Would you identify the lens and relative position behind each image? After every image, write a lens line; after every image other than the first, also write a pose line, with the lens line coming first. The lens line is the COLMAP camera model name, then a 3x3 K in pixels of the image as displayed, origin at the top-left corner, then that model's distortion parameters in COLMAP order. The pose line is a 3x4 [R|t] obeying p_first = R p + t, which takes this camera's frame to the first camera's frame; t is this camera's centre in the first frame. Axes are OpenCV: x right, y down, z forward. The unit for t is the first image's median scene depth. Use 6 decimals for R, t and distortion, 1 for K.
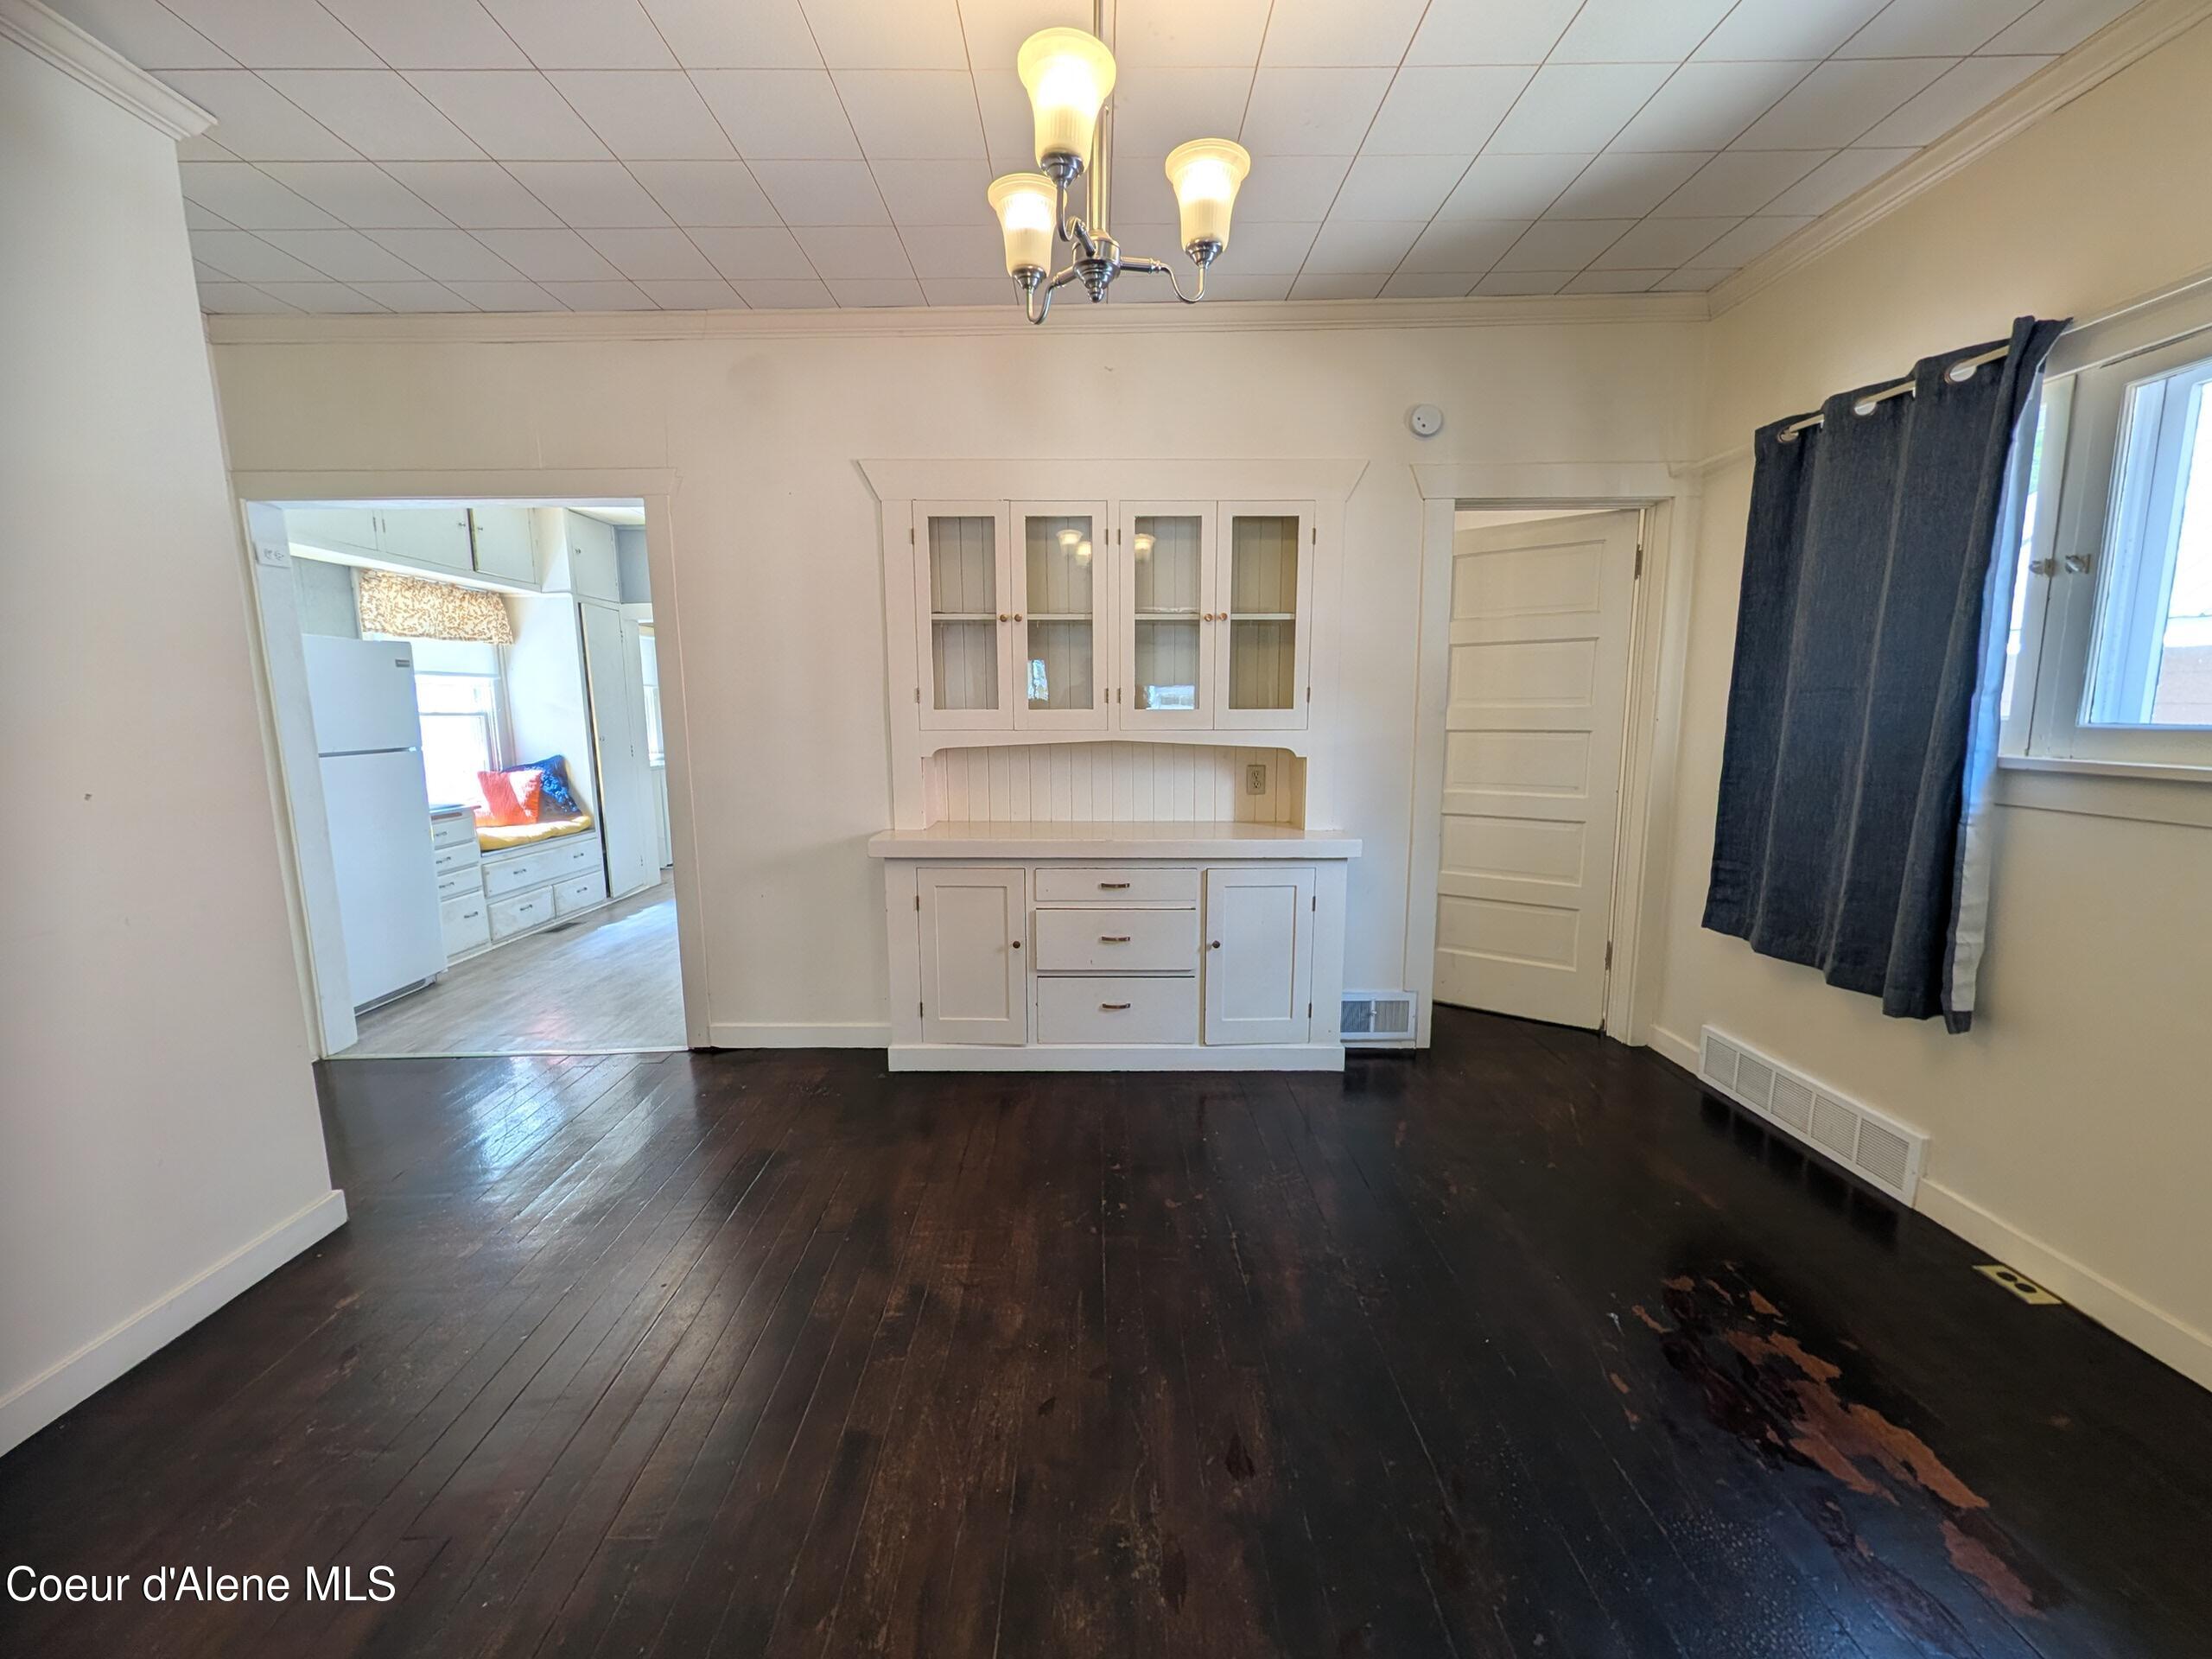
lens RADIAL K [[843.8, 0, 1103.6], [0, 843.8, 831.8], [0, 0, 1]] dist [0.000883, 0.000122]
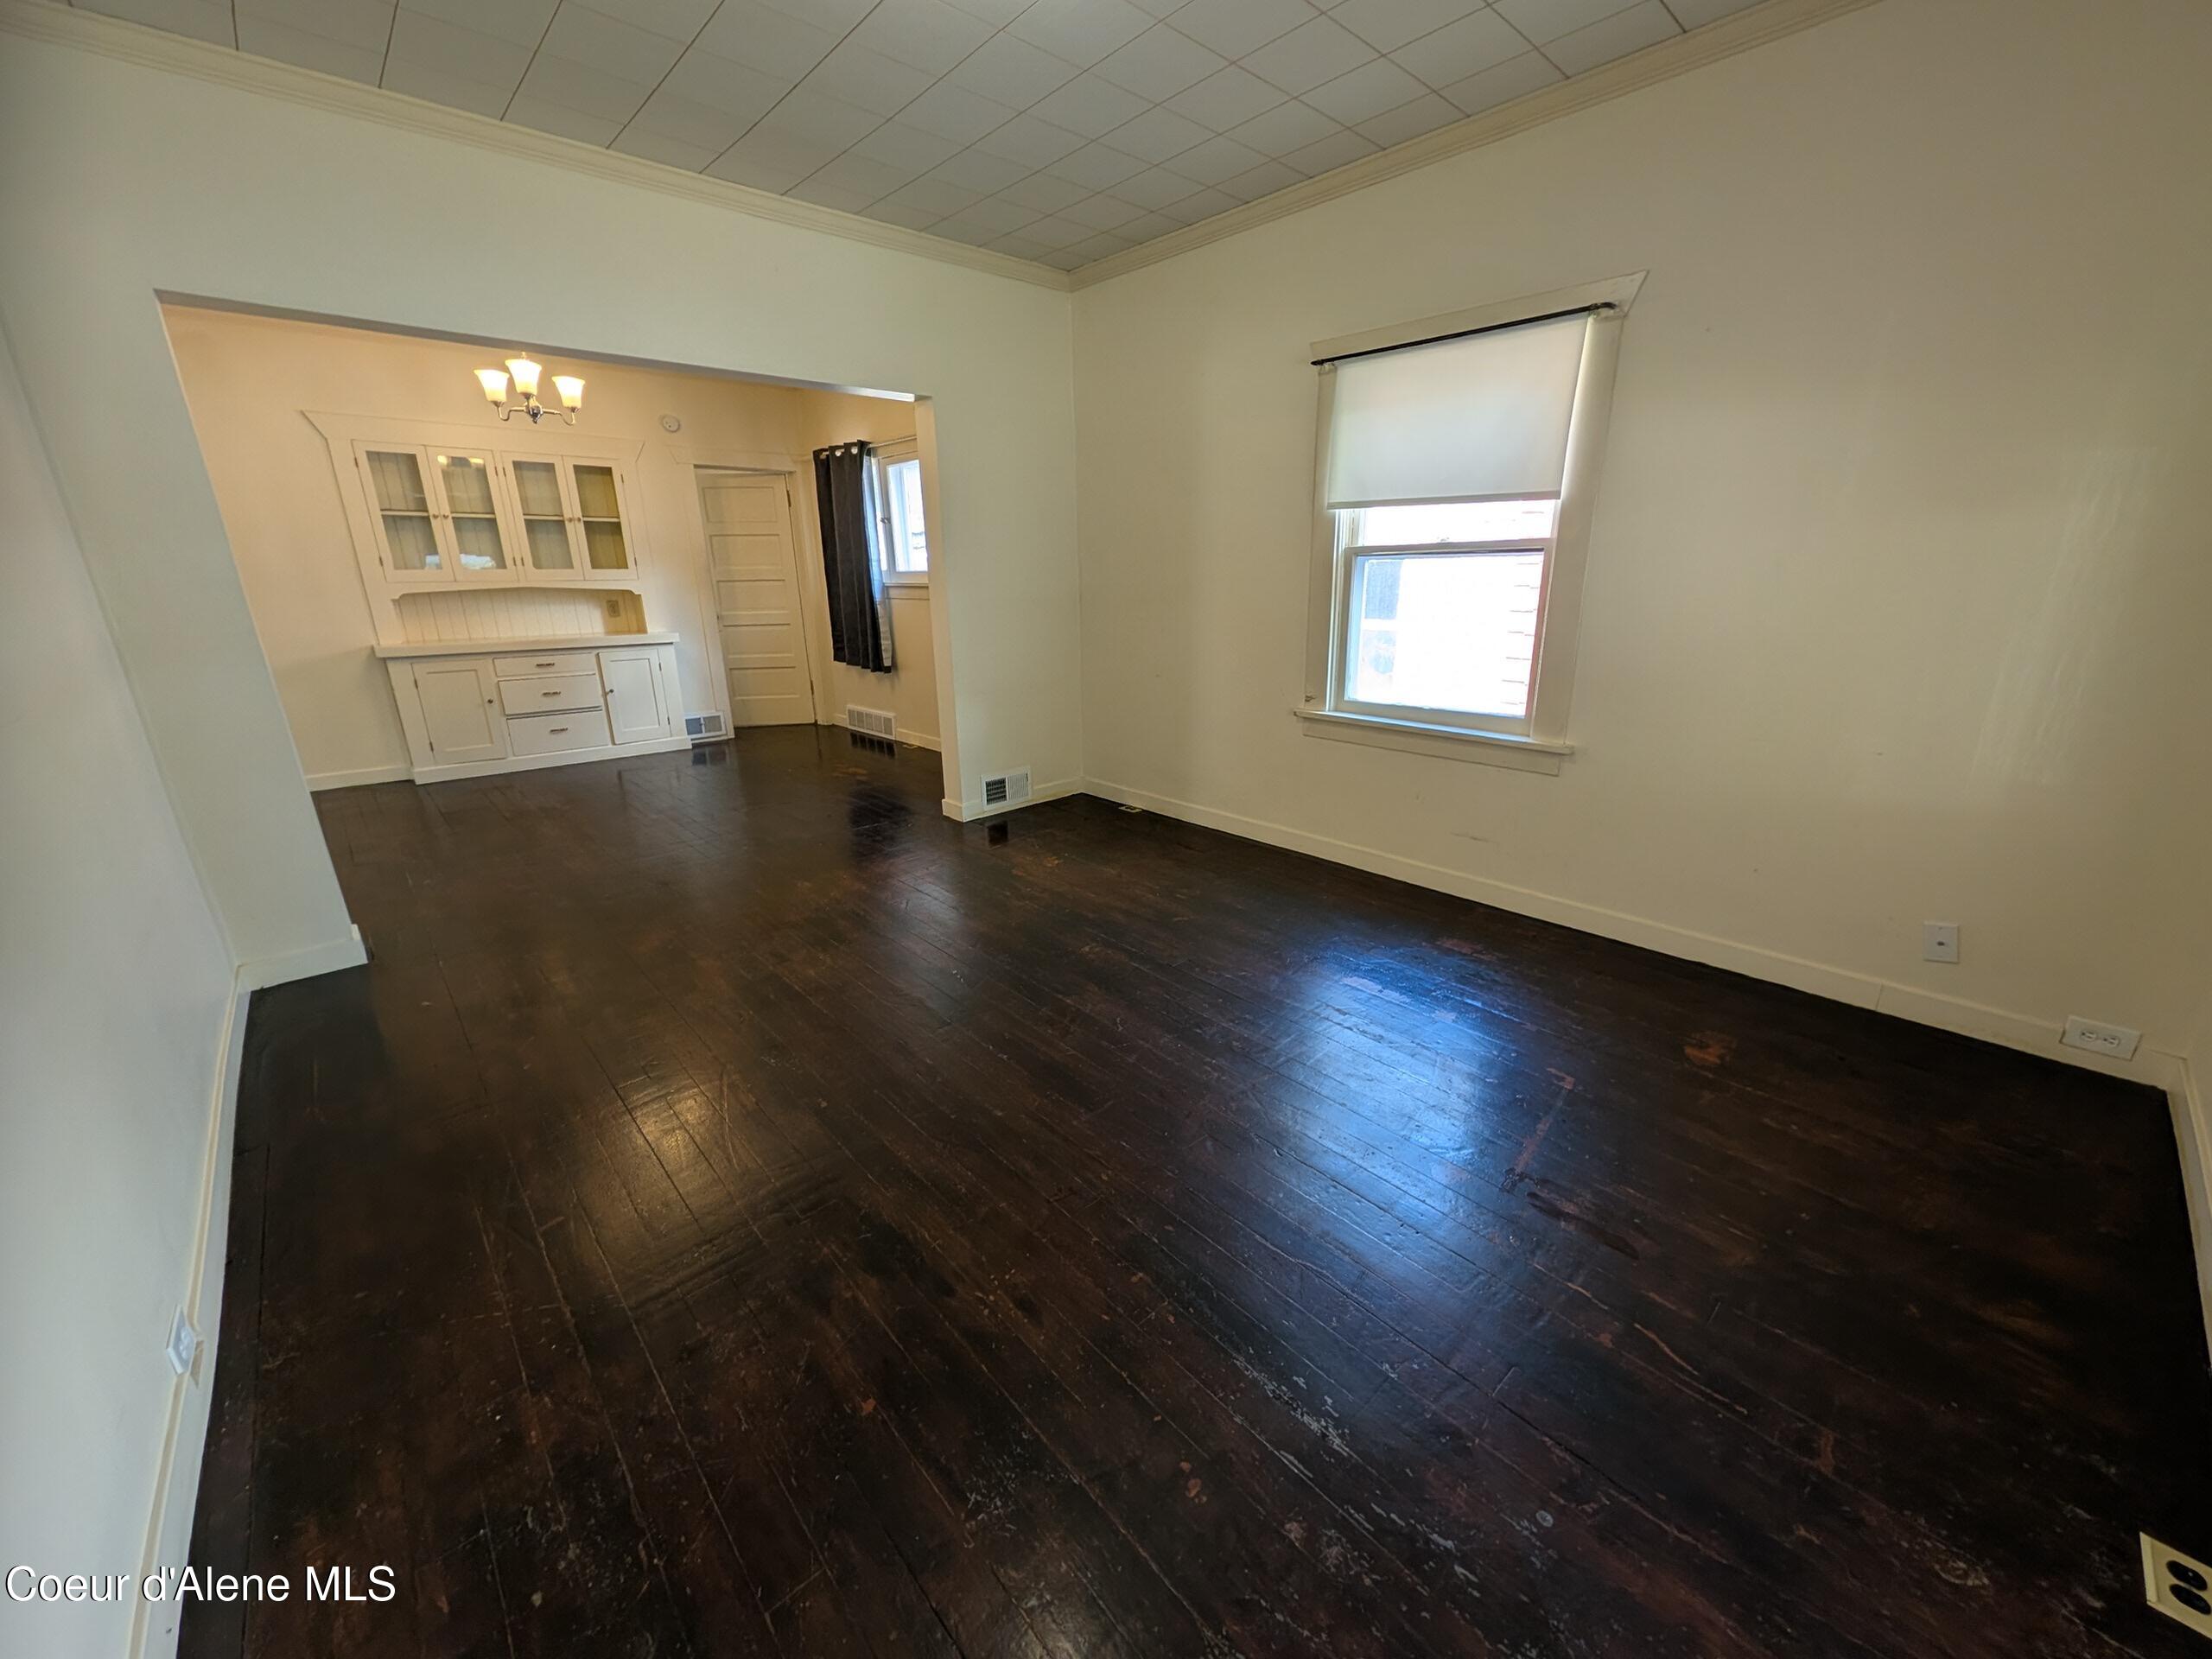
lens RADIAL K [[843.8, 0, 1103.6], [0, 843.8, 831.8], [0, 0, 1]] dist [0.000883, 0.000122]
pose [[0.740915, -0.201955, 0.640514, -0.340369], [0.106094, 0.976937, 0.185306, 0.206889], [-0.663166, -0.069341, 0.745254, -1.248500]]
